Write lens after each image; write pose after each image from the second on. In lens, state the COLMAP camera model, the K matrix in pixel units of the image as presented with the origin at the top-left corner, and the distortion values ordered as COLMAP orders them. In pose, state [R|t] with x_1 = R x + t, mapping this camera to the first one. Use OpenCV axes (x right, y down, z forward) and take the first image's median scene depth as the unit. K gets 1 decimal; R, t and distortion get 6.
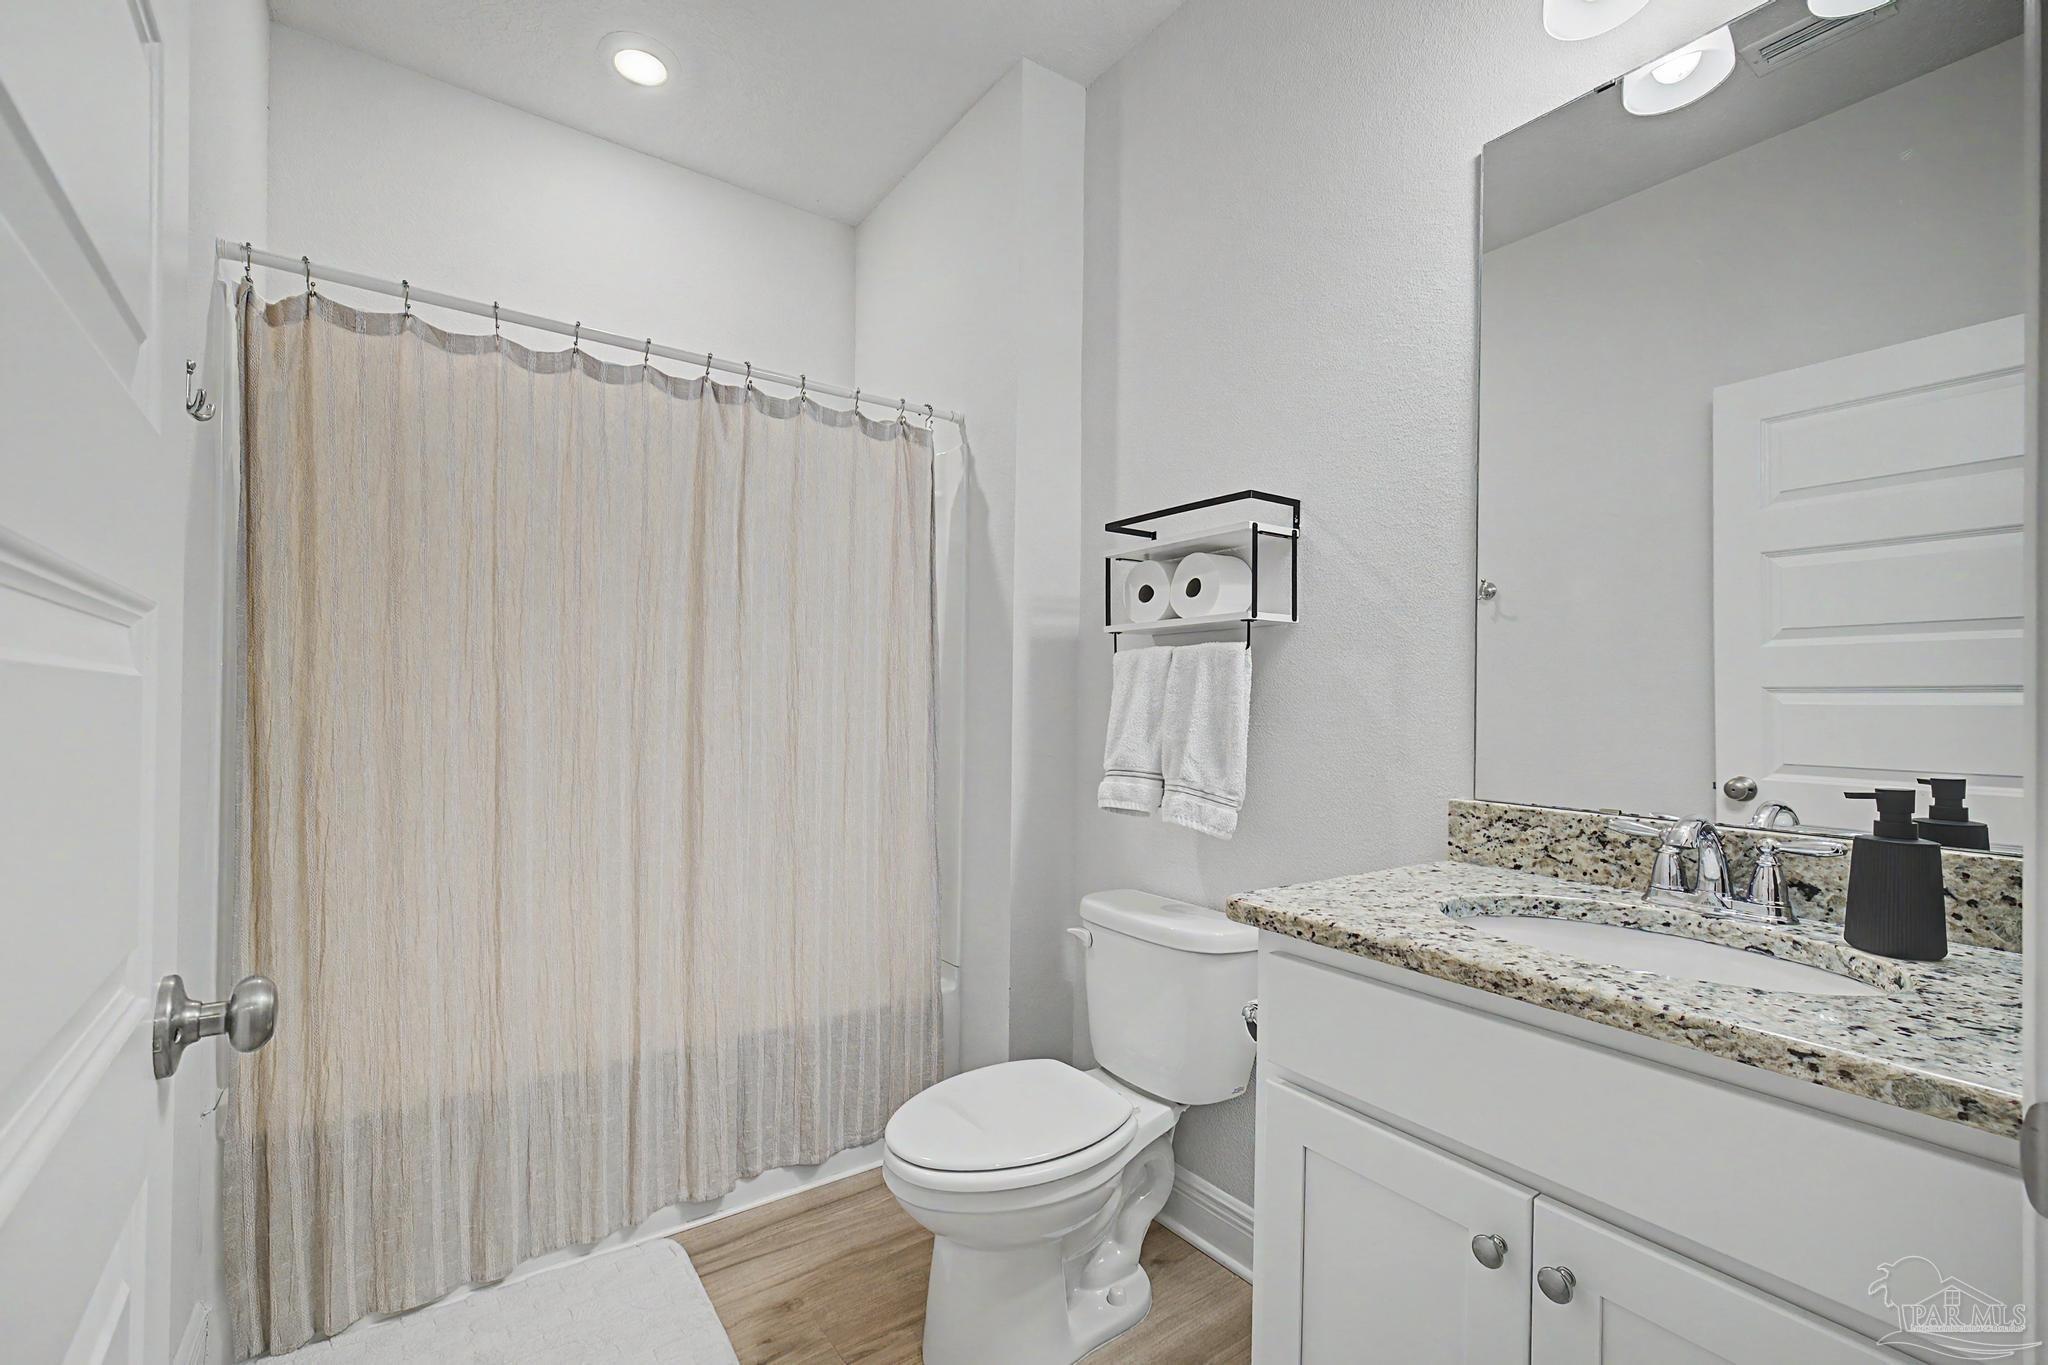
lens RADIAL K [[863.0, 0, 1016.8], [0, 863.0, 704.8], [0, 0, 1]] dist [0.001154, 0.000422]
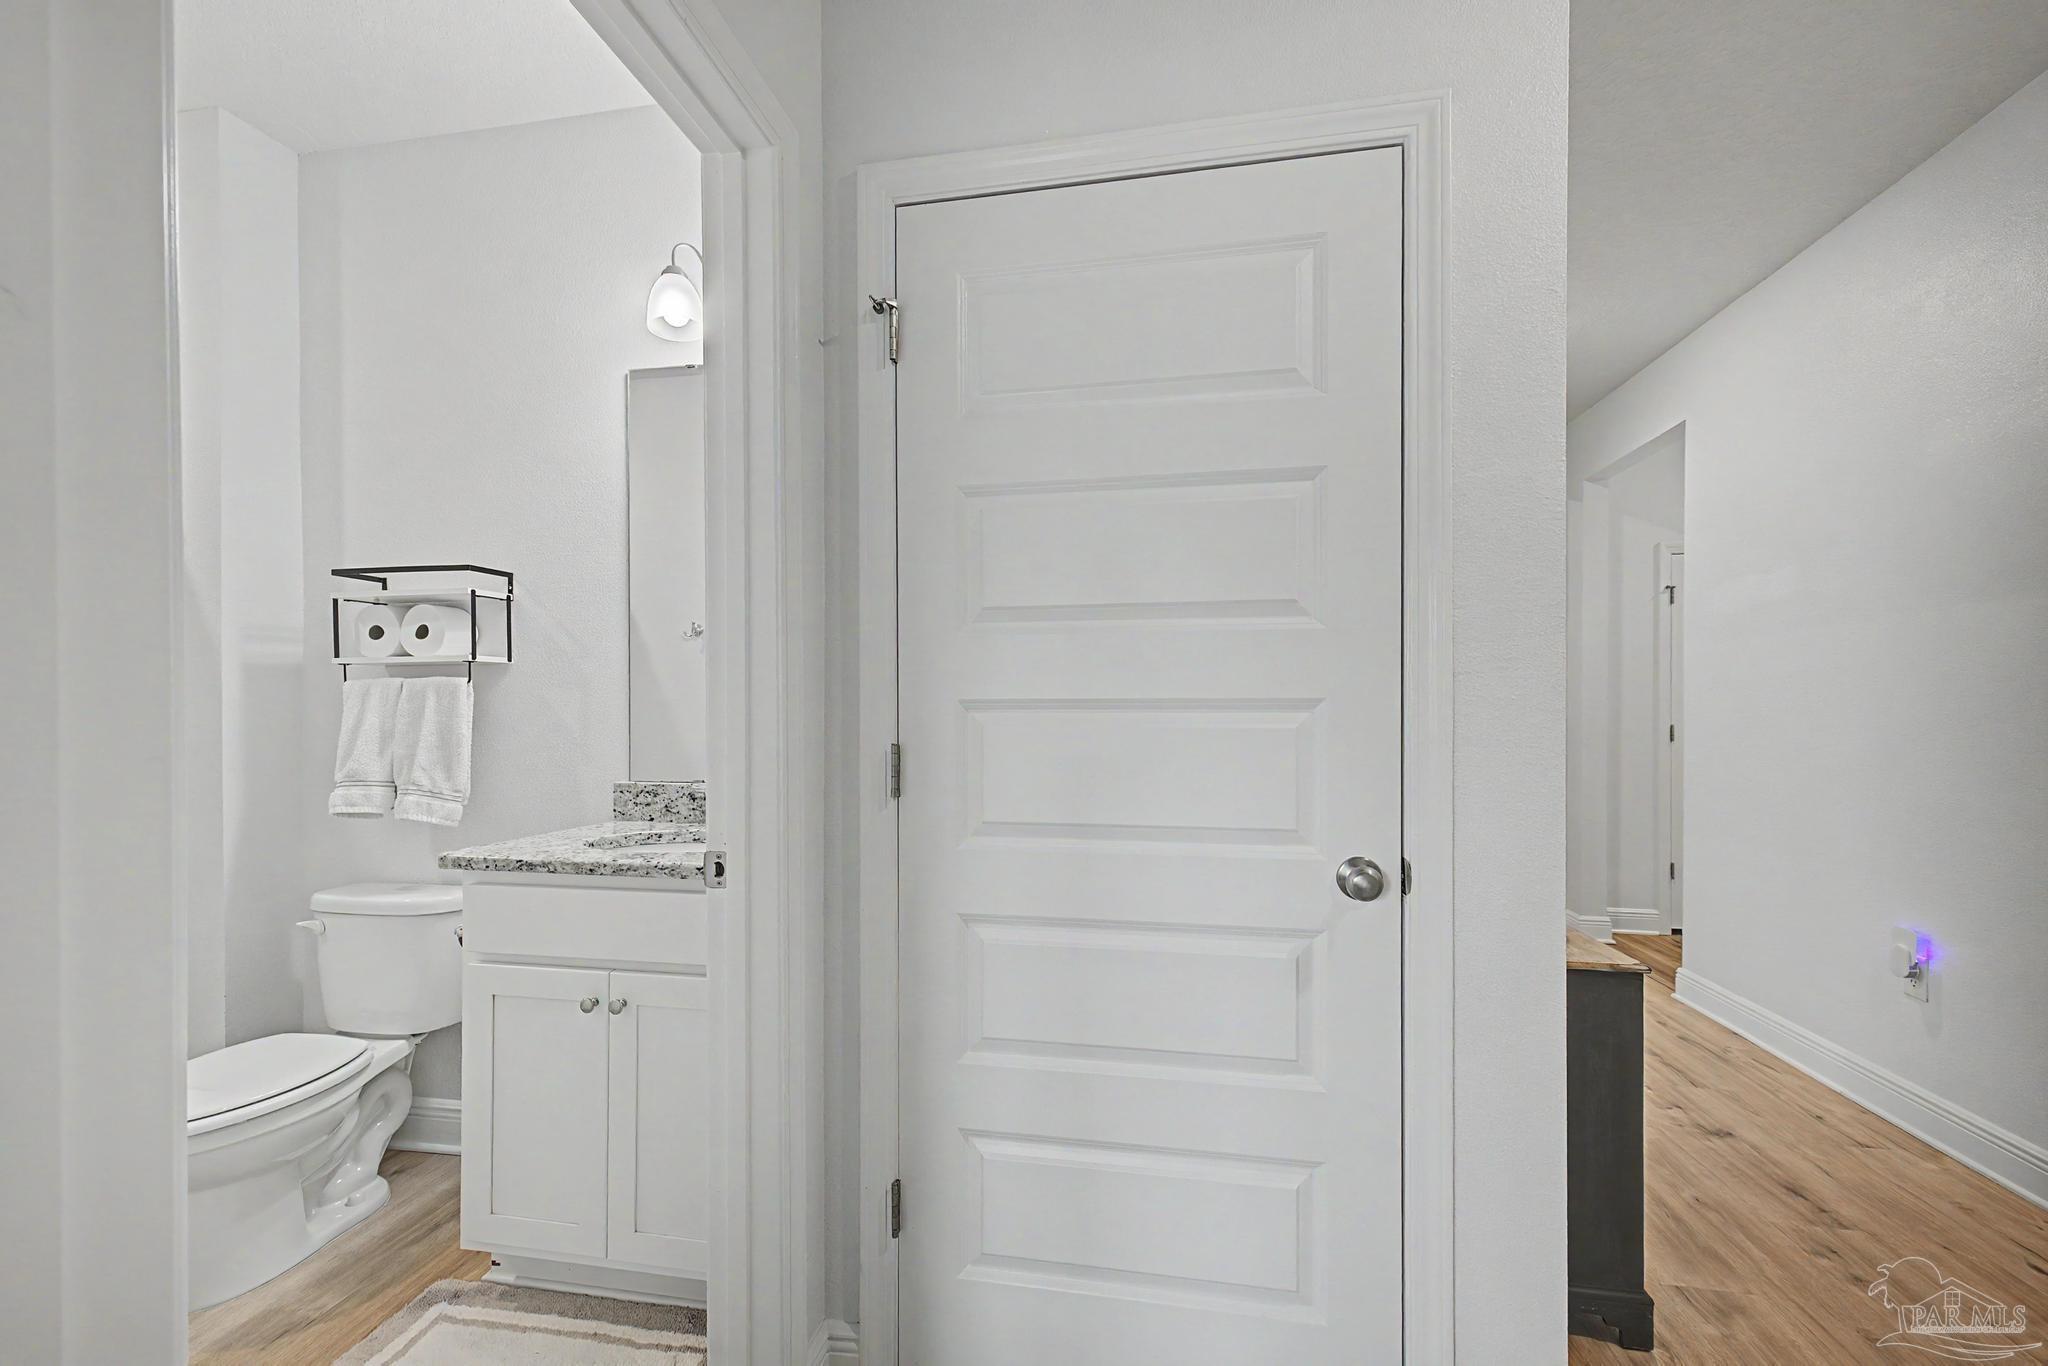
lens RADIAL K [[863.0, 0, 1016.8], [0, 863.0, 705.3], [0, 0, 1]] dist [0.001154, 0.000422]
pose [[0.716618, -0.013714, 0.697331, -0.057118], [0.014802, 0.999881, 0.004453, -0.022577], [-0.697309, 0.007131, 0.716736, -0.539182]]
